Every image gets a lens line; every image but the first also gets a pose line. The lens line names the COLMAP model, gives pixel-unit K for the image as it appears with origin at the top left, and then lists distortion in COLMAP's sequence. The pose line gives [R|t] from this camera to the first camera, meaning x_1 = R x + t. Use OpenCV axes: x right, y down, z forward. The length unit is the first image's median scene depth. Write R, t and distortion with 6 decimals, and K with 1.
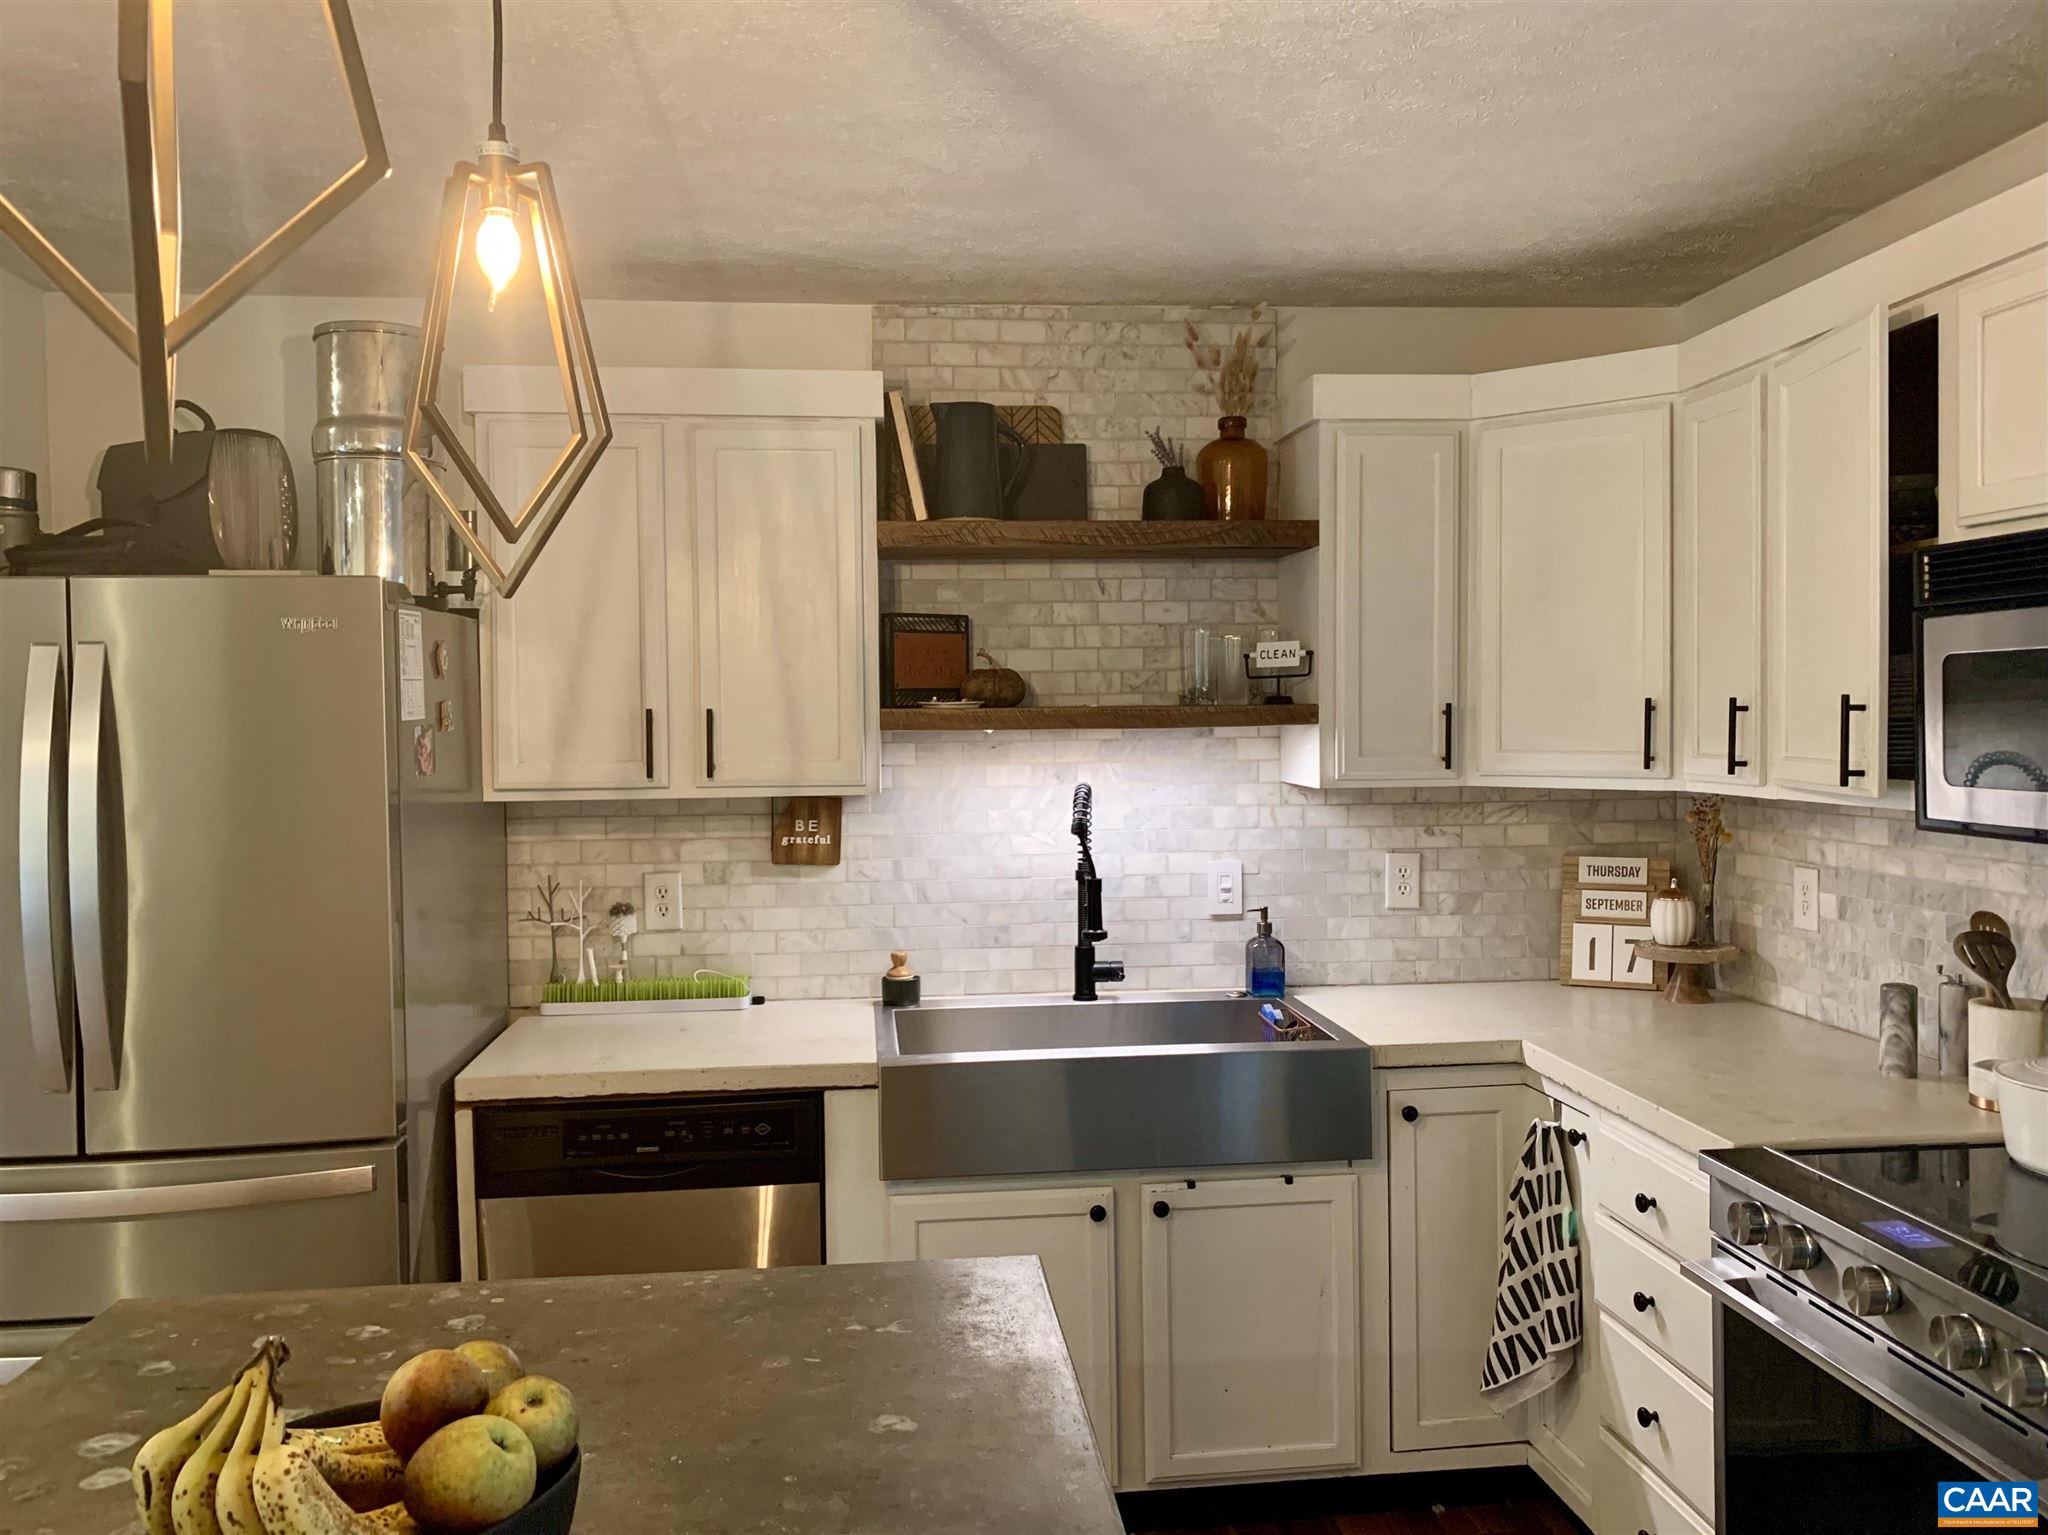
lens RADIAL K [[1589.4, 0, 1014.8], [0, 1589.4, 772.1], [0, 0, 1]] dist [0.042273, -0.025548]
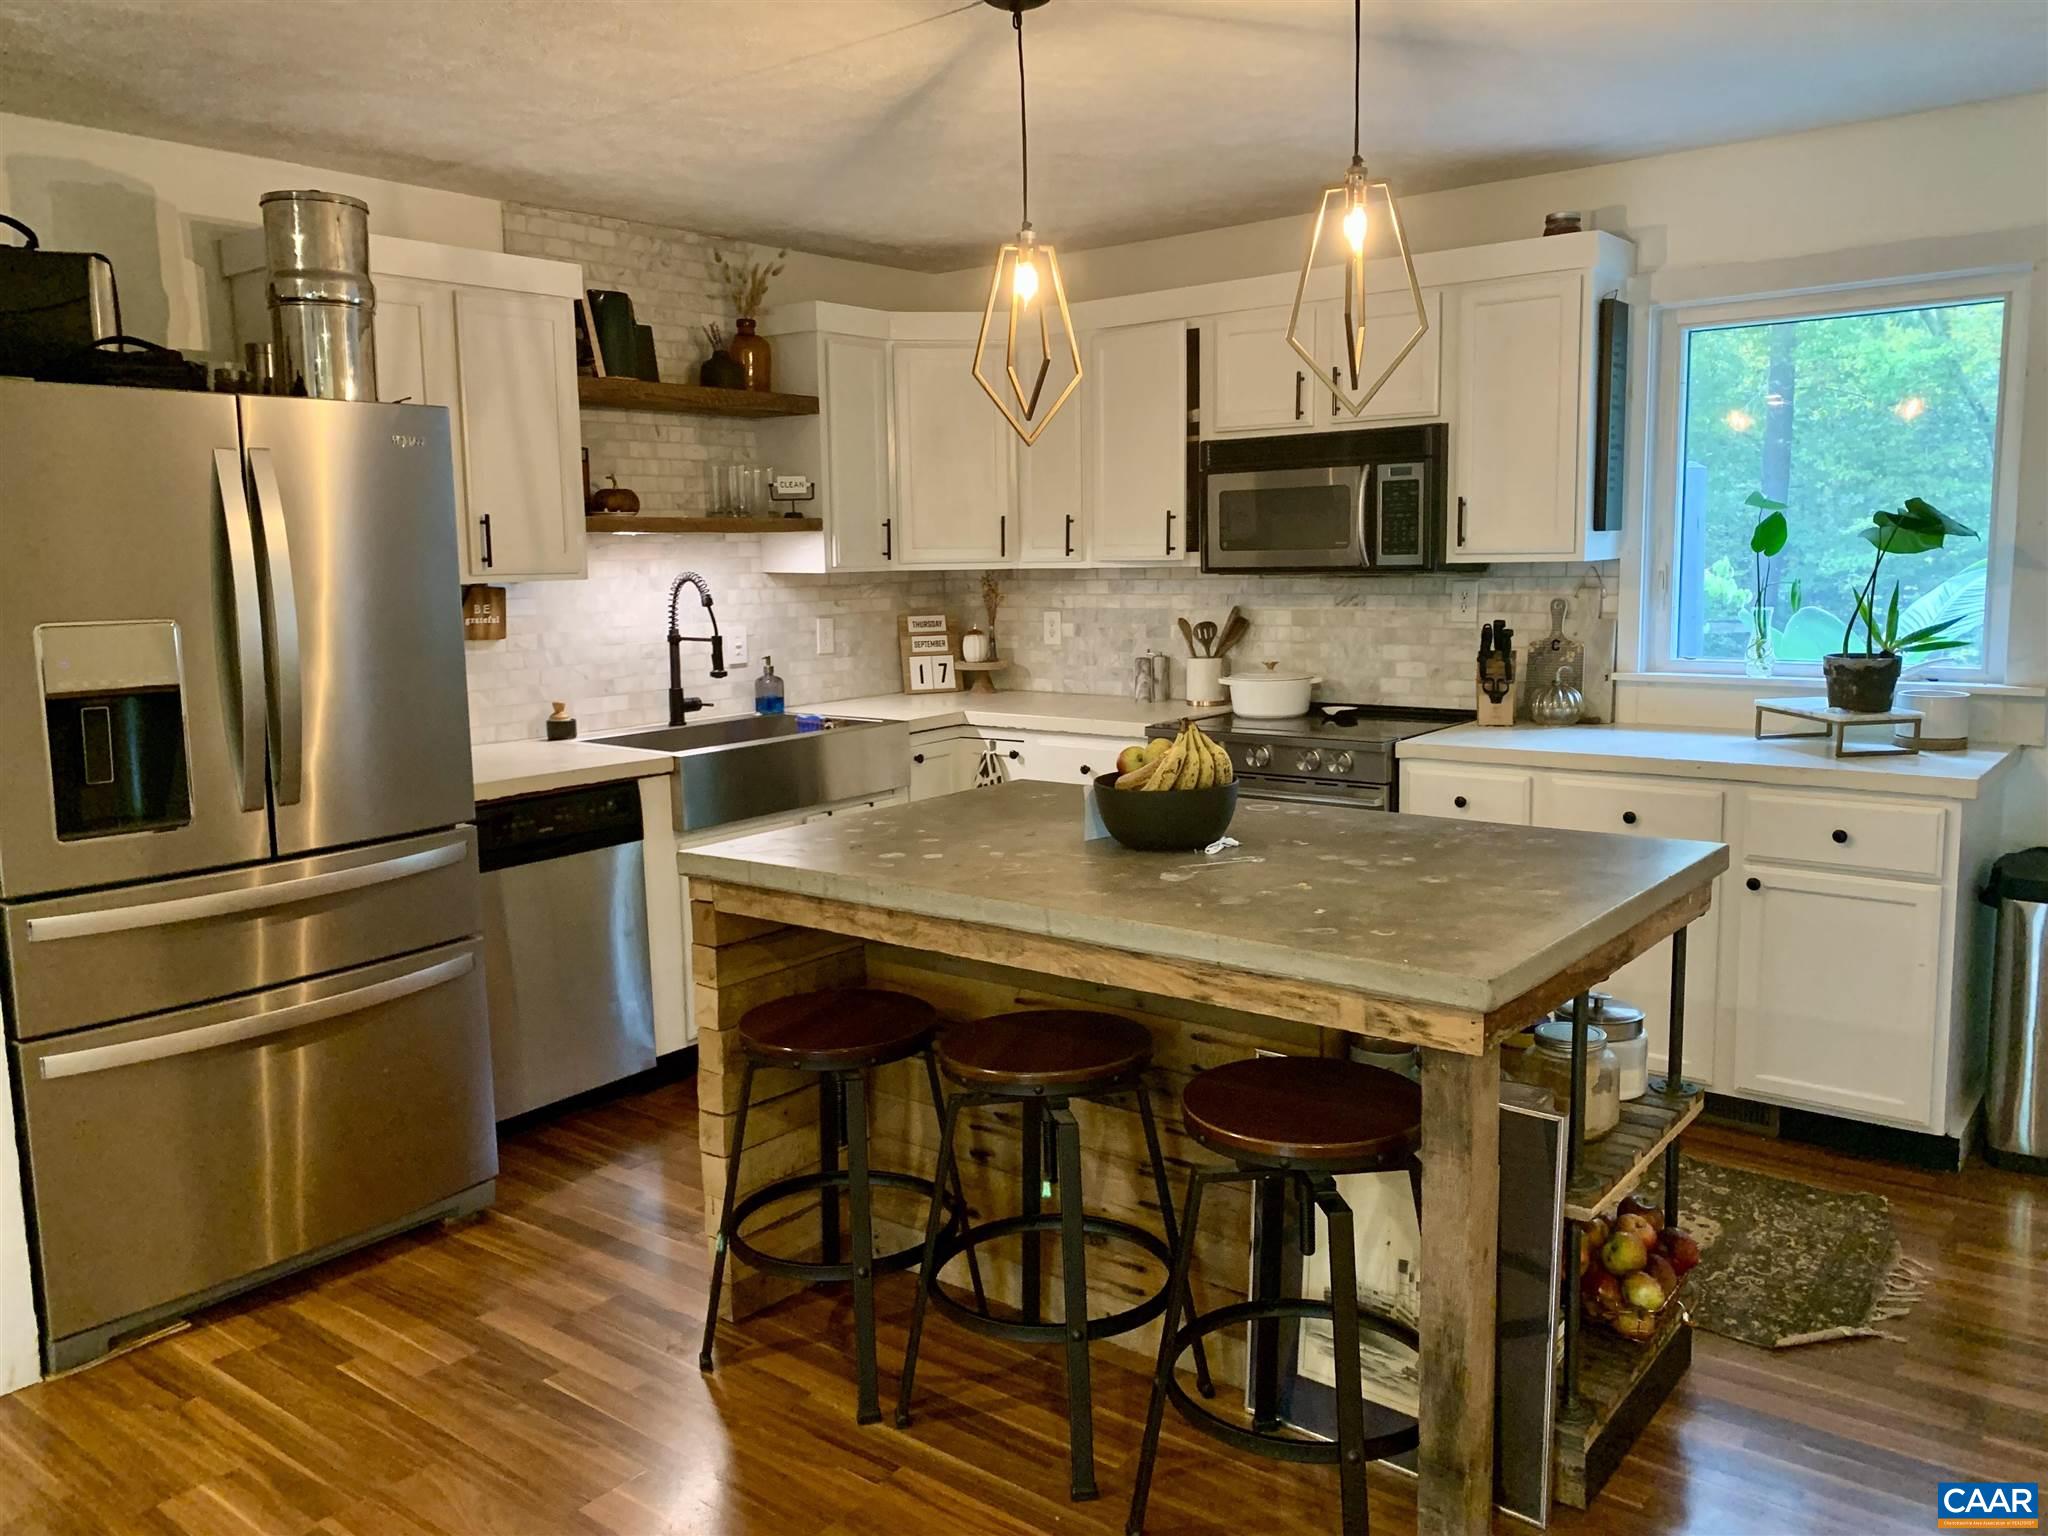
lens RADIAL K [[1589.4, 0, 1041.2], [0, 1589.4, 762.0], [0, 0, 1]] dist [0.042273, -0.025548]
pose [[0.687151, -0.100200, 0.719571, -0.768102], [0.034334, 0.993816, 0.105602, 0.035862], [-0.725703, -0.047859, 0.686342, -0.223842]]
